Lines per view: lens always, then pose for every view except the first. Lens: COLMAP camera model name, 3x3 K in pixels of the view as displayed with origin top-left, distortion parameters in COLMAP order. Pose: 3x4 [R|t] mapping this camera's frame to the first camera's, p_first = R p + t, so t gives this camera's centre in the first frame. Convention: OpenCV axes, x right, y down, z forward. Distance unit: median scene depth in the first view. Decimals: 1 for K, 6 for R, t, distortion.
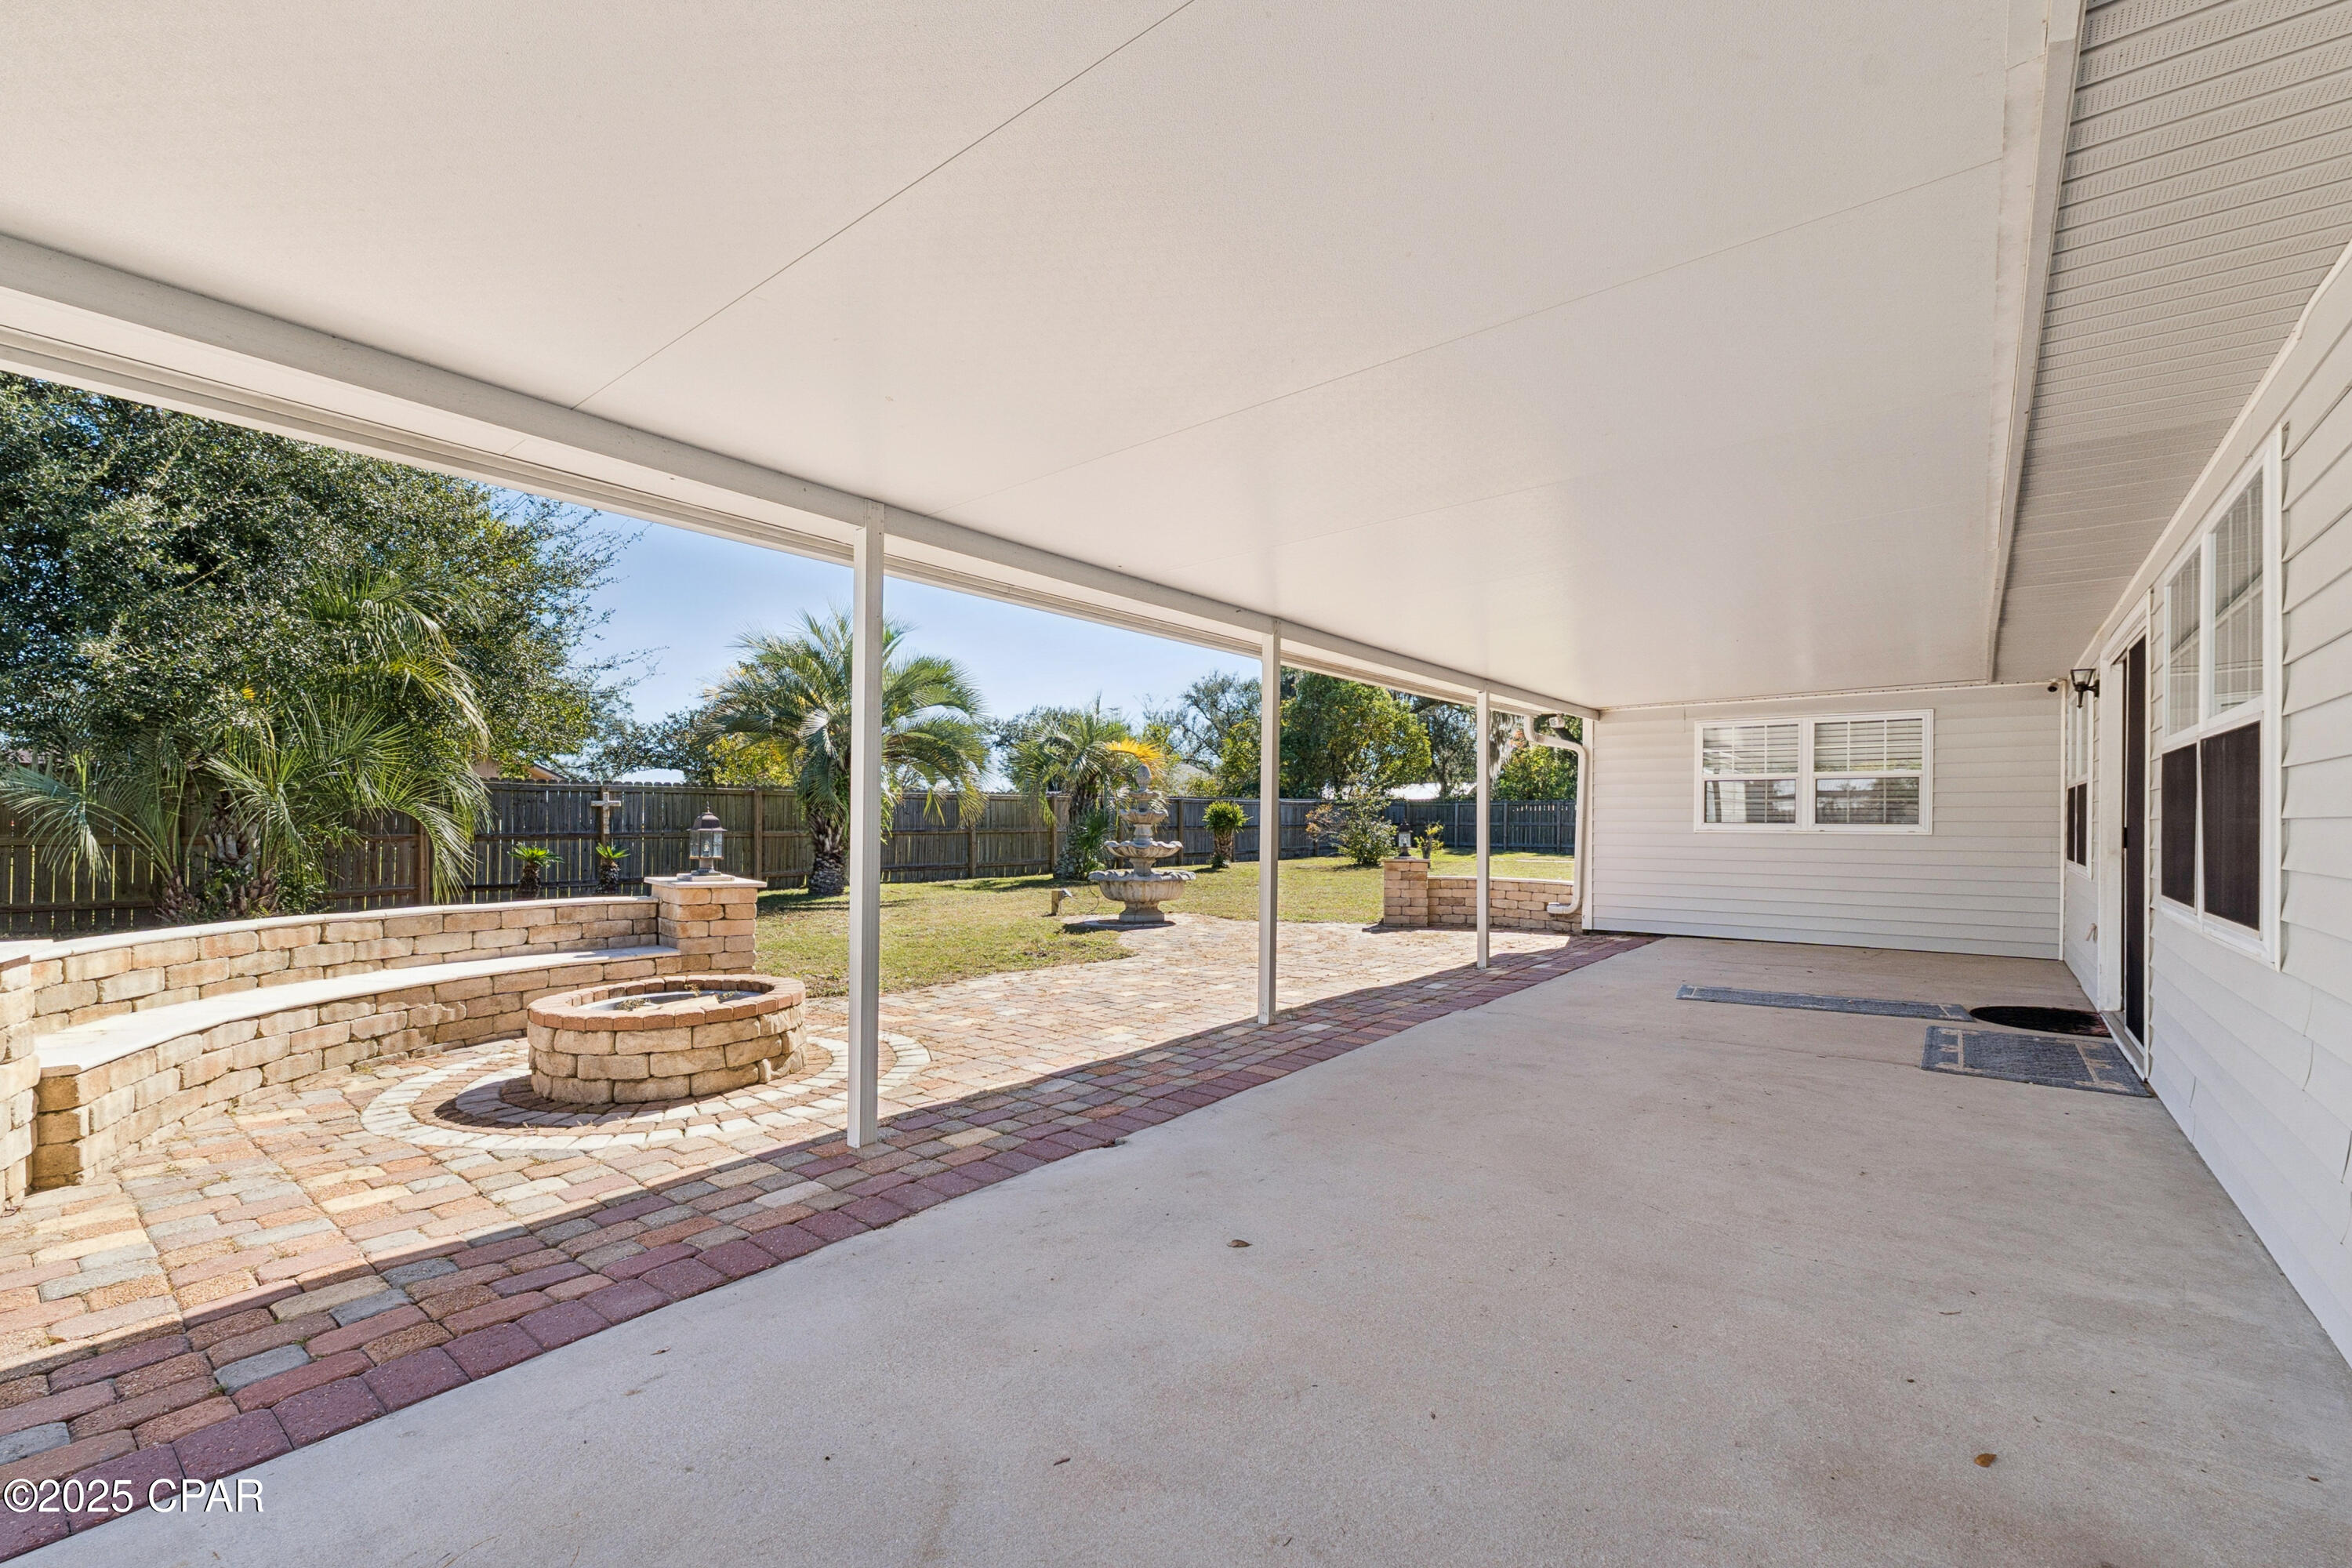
lens RADIAL K [[997.9, 0, 1172.8], [0, 997.9, 801.4], [0, 0, 1]] dist [0.004301, -0.000835]
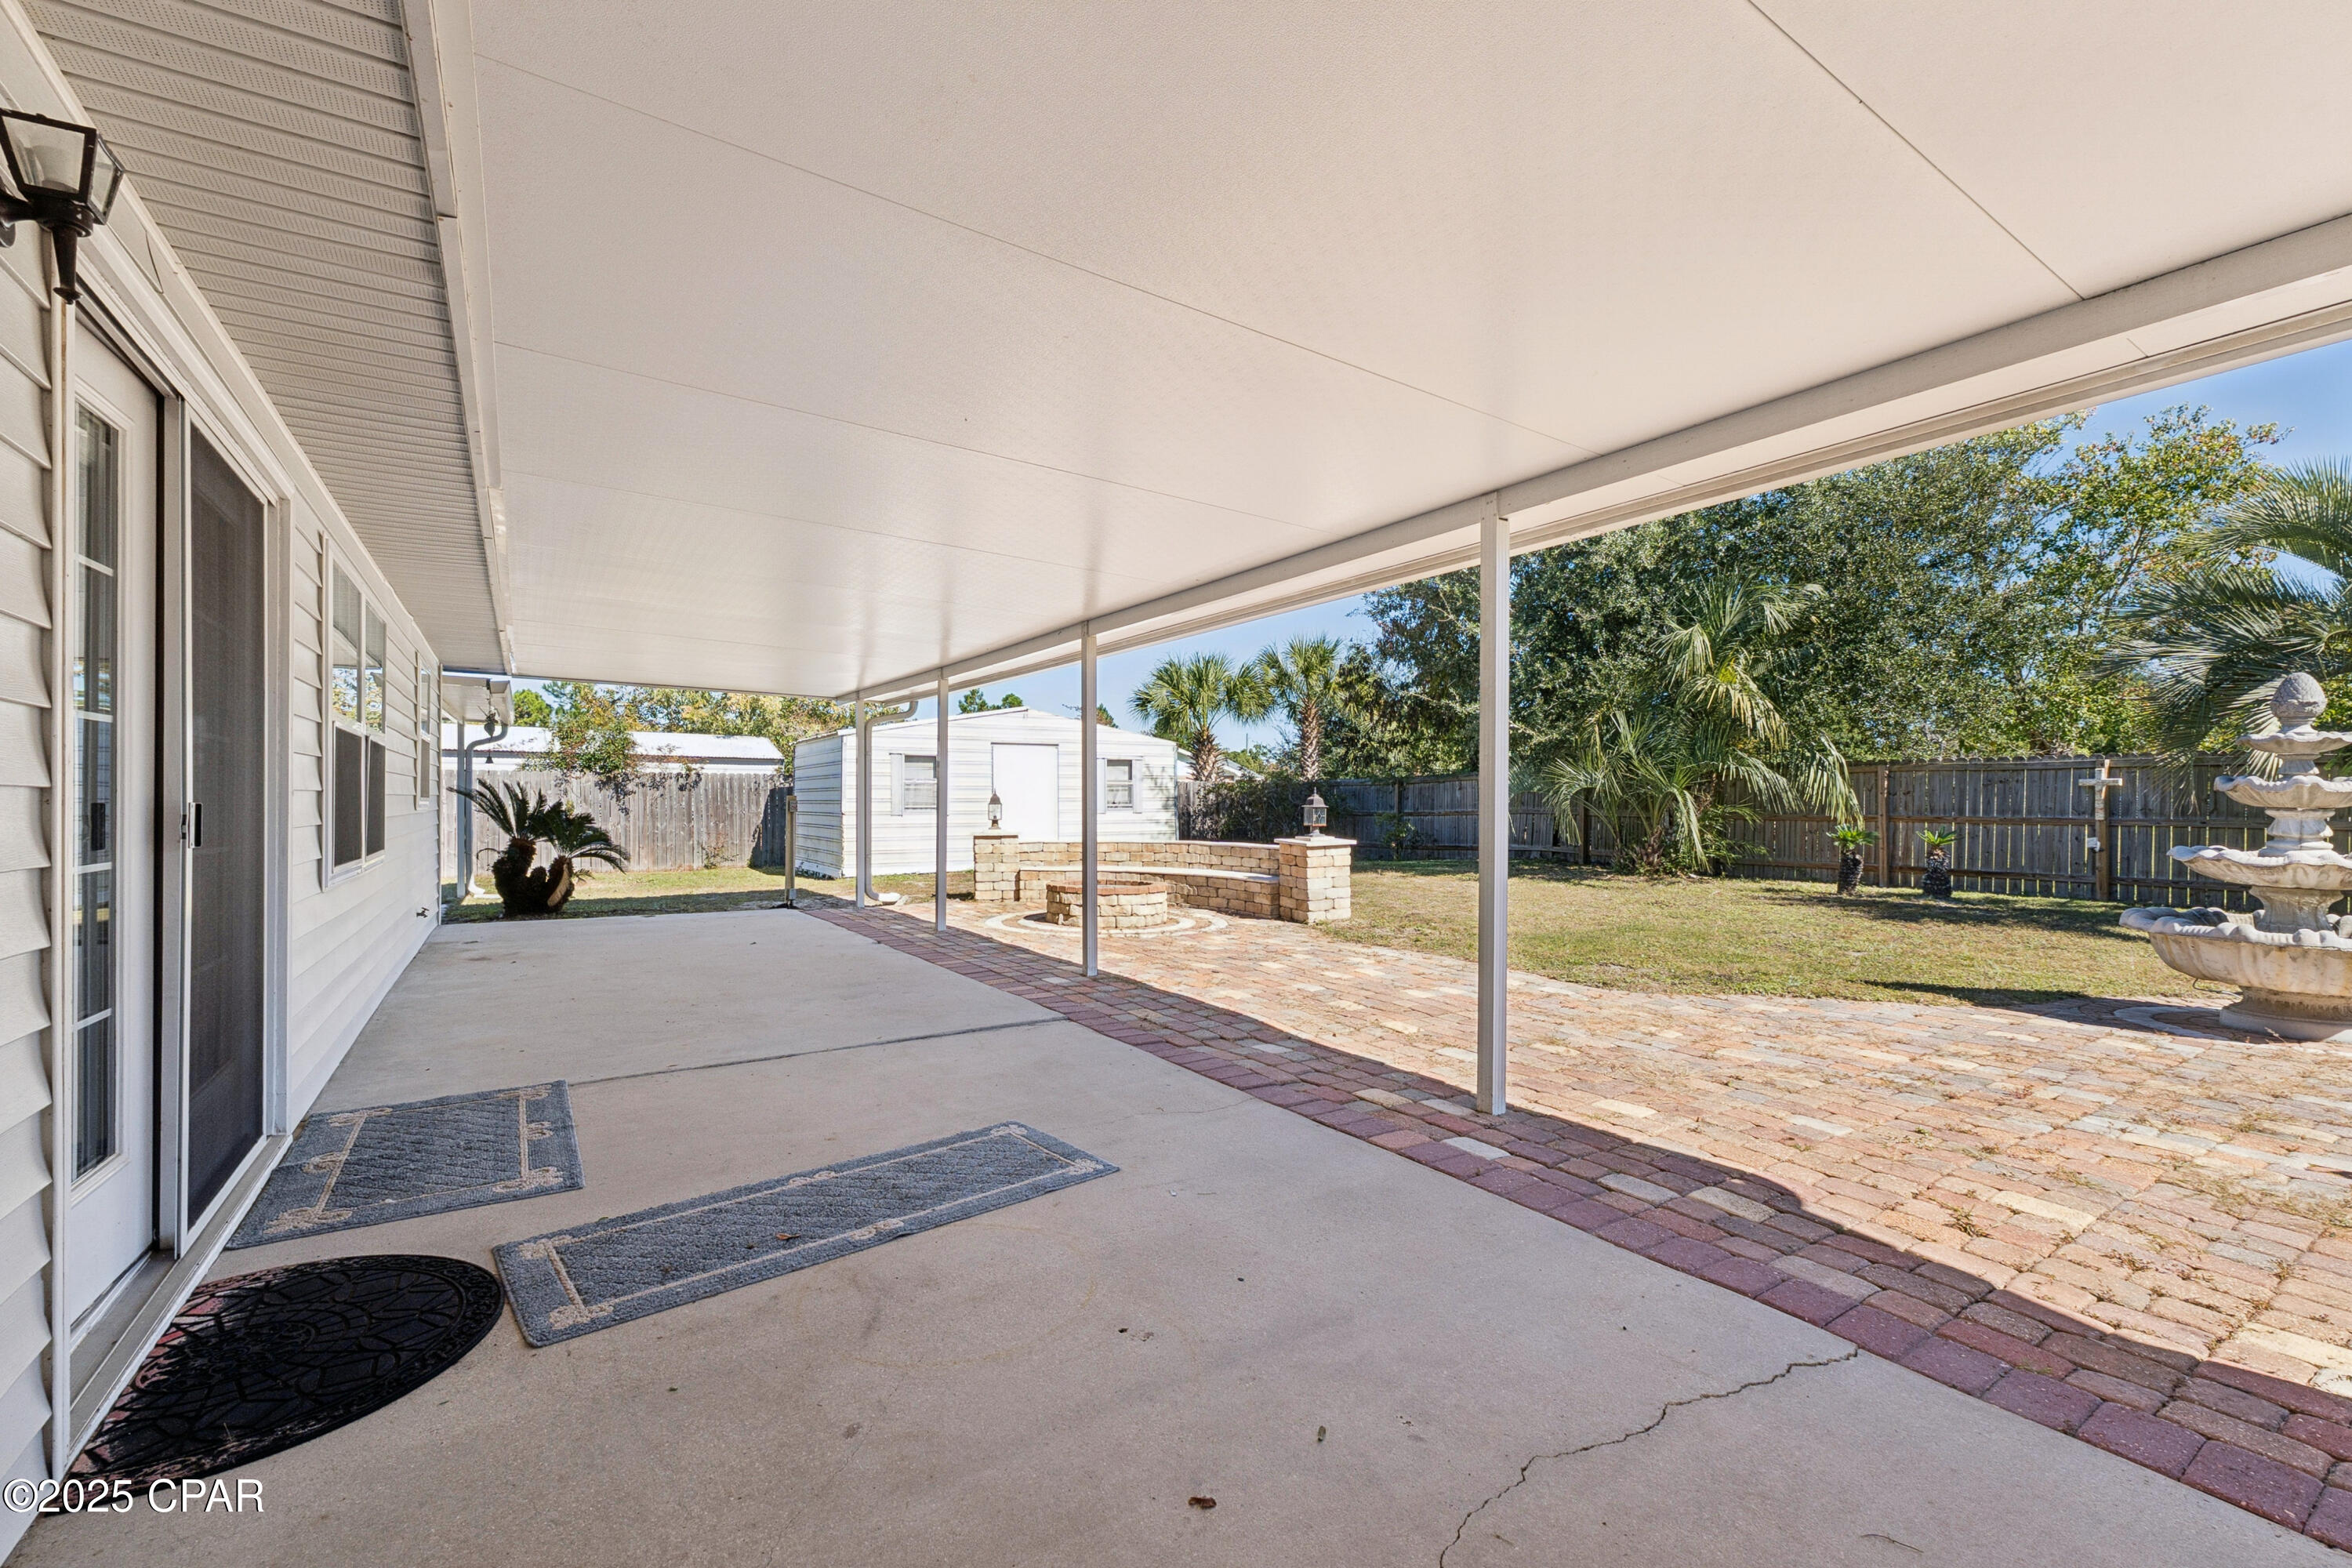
lens RADIAL K [[997.9, 0, 1176.2], [0, 997.9, 787.9], [0, 0, 1]] dist [0.004301, -0.000835]
pose [[-0.305834, -0.004838, -0.952073, 0.843919], [0.009822, 0.999918, -0.008237, 0.011706], [0.952034, -0.011870, -0.305761, 1.084557]]
